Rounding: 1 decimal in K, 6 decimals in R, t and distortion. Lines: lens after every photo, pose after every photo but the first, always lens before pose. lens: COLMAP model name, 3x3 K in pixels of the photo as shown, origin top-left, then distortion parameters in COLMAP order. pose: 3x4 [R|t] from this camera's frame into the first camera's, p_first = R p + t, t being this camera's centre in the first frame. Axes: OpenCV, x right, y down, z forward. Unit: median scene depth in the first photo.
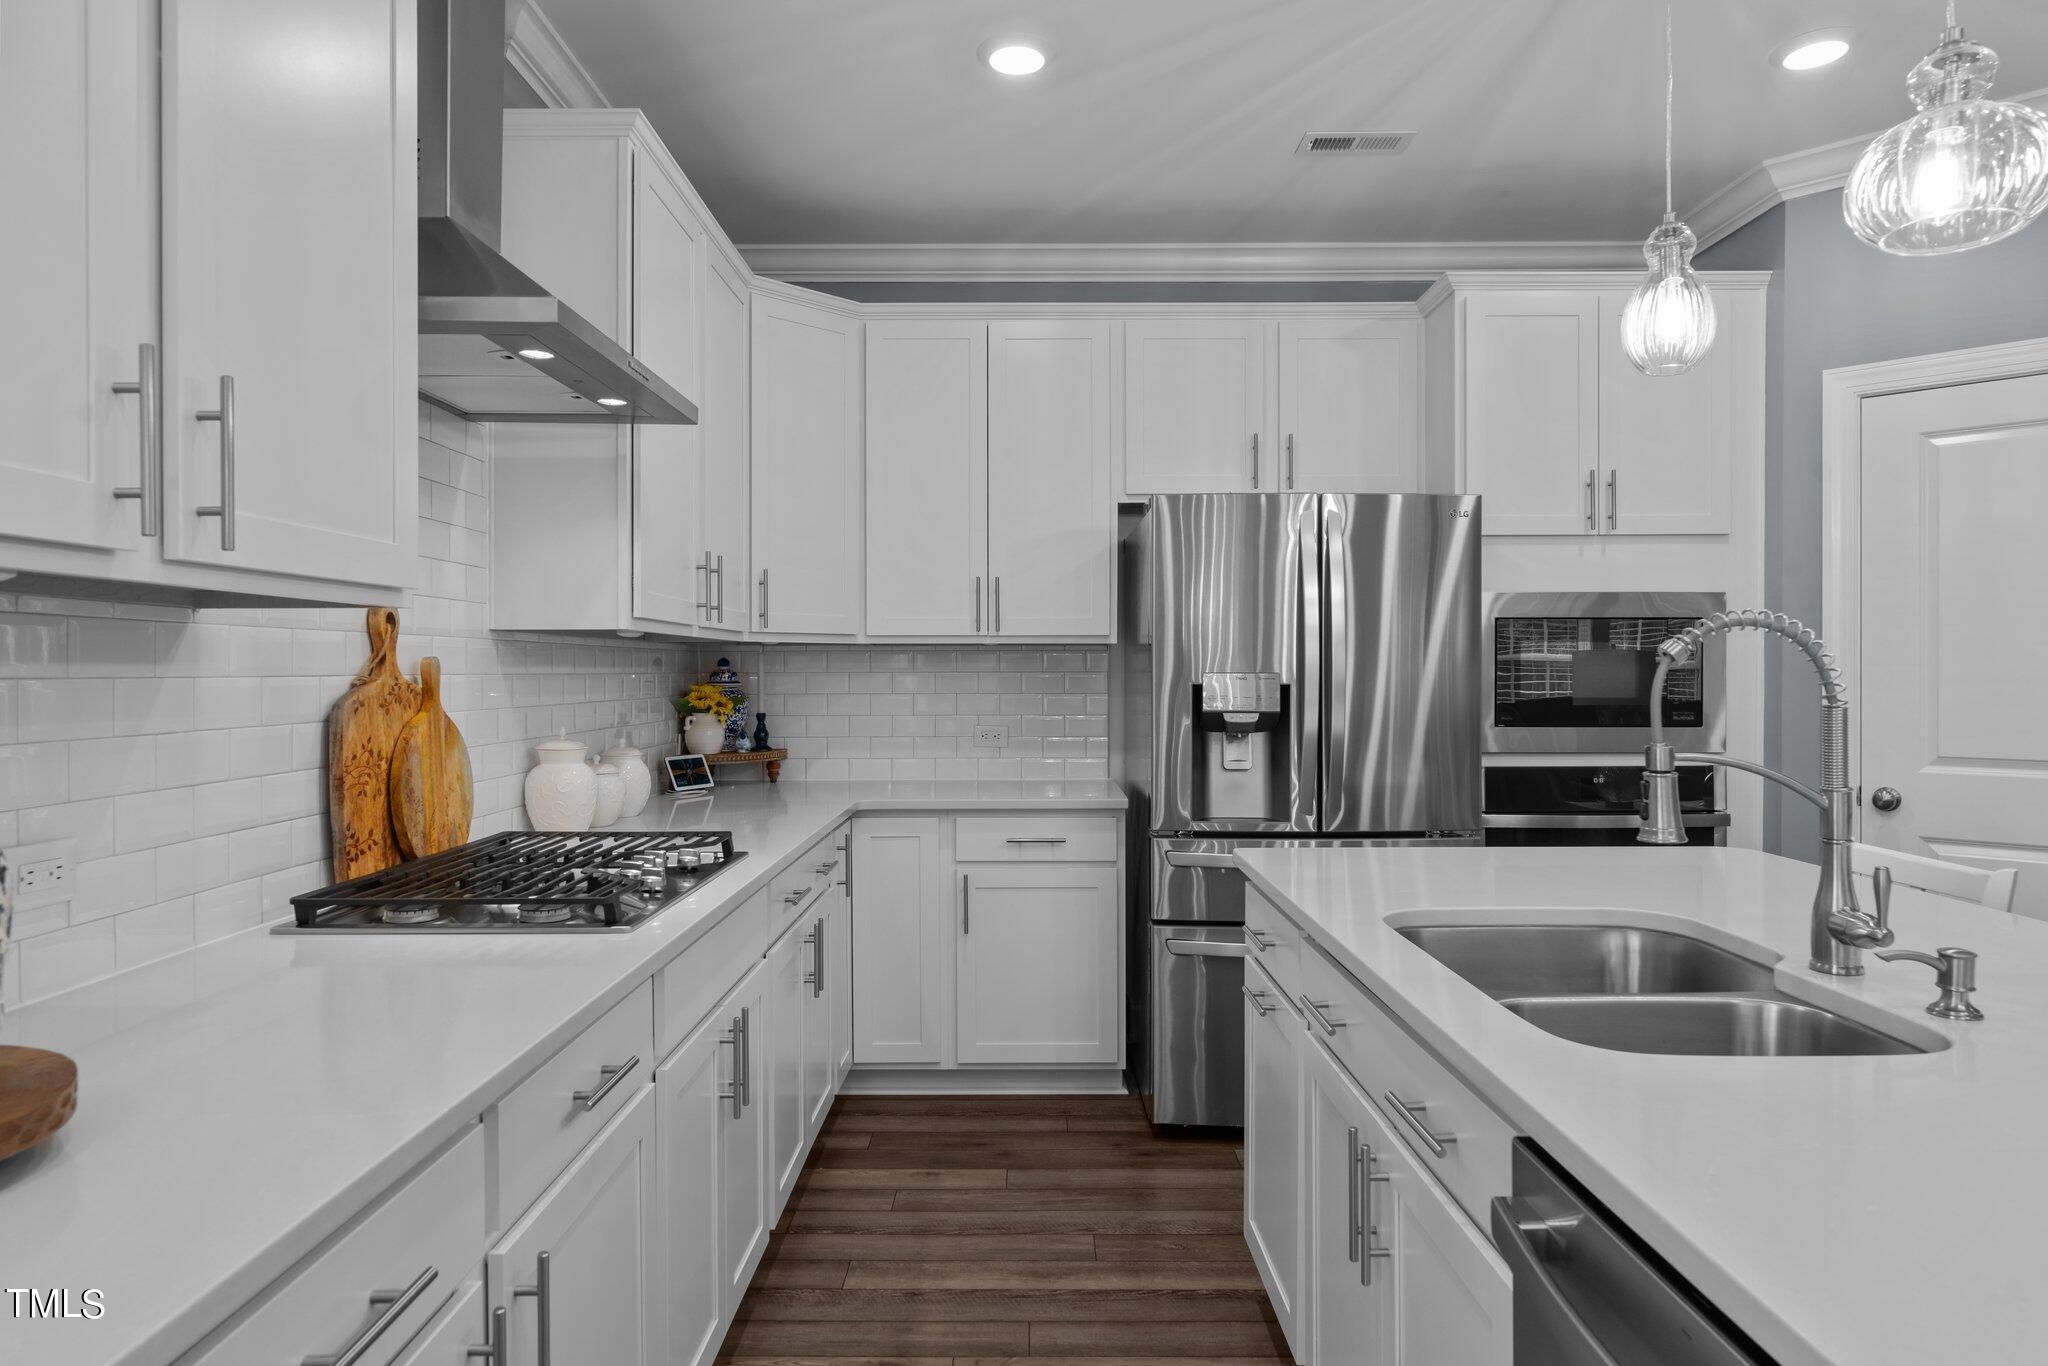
lens RADIAL K [[1225.0, 0, 1024.0], [0, 1225.0, 683.0], [0, 0, 1]] dist [-0.026180, -0.001494]
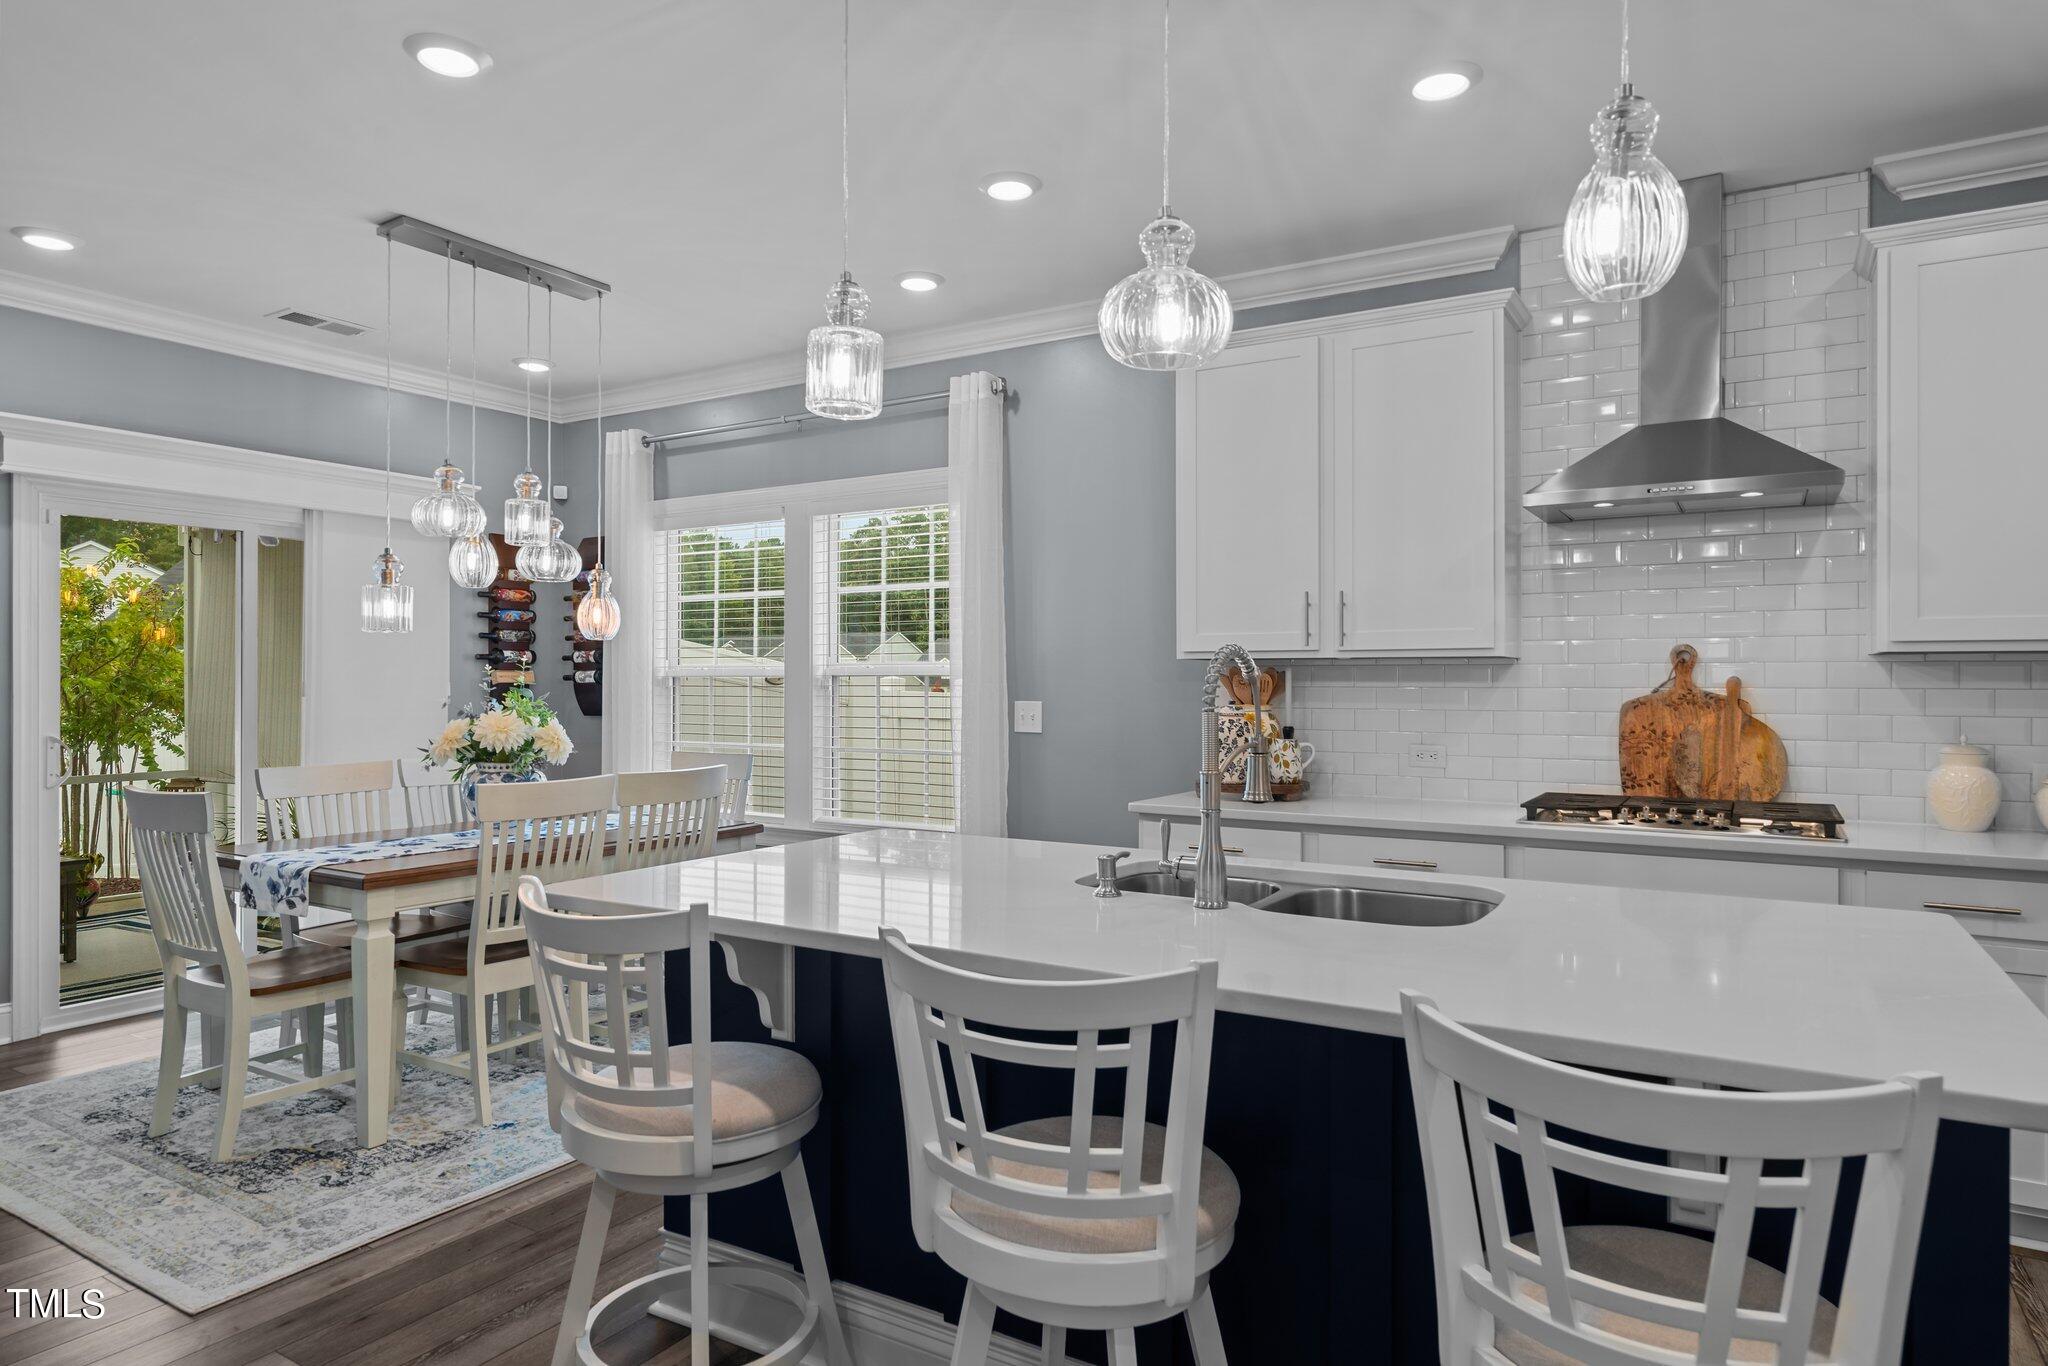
lens RADIAL K [[1197.7, 0, 1016.0], [0, 1197.7, 684.8], [0, 0, 1]] dist [-0.004900, -0.000831]
pose [[-0.519710, 0.001867, -0.854341, 0.879124], [-0.010105, 0.999914, 0.008332, -0.009083], [0.854283, 0.012963, -0.519647, 0.680752]]
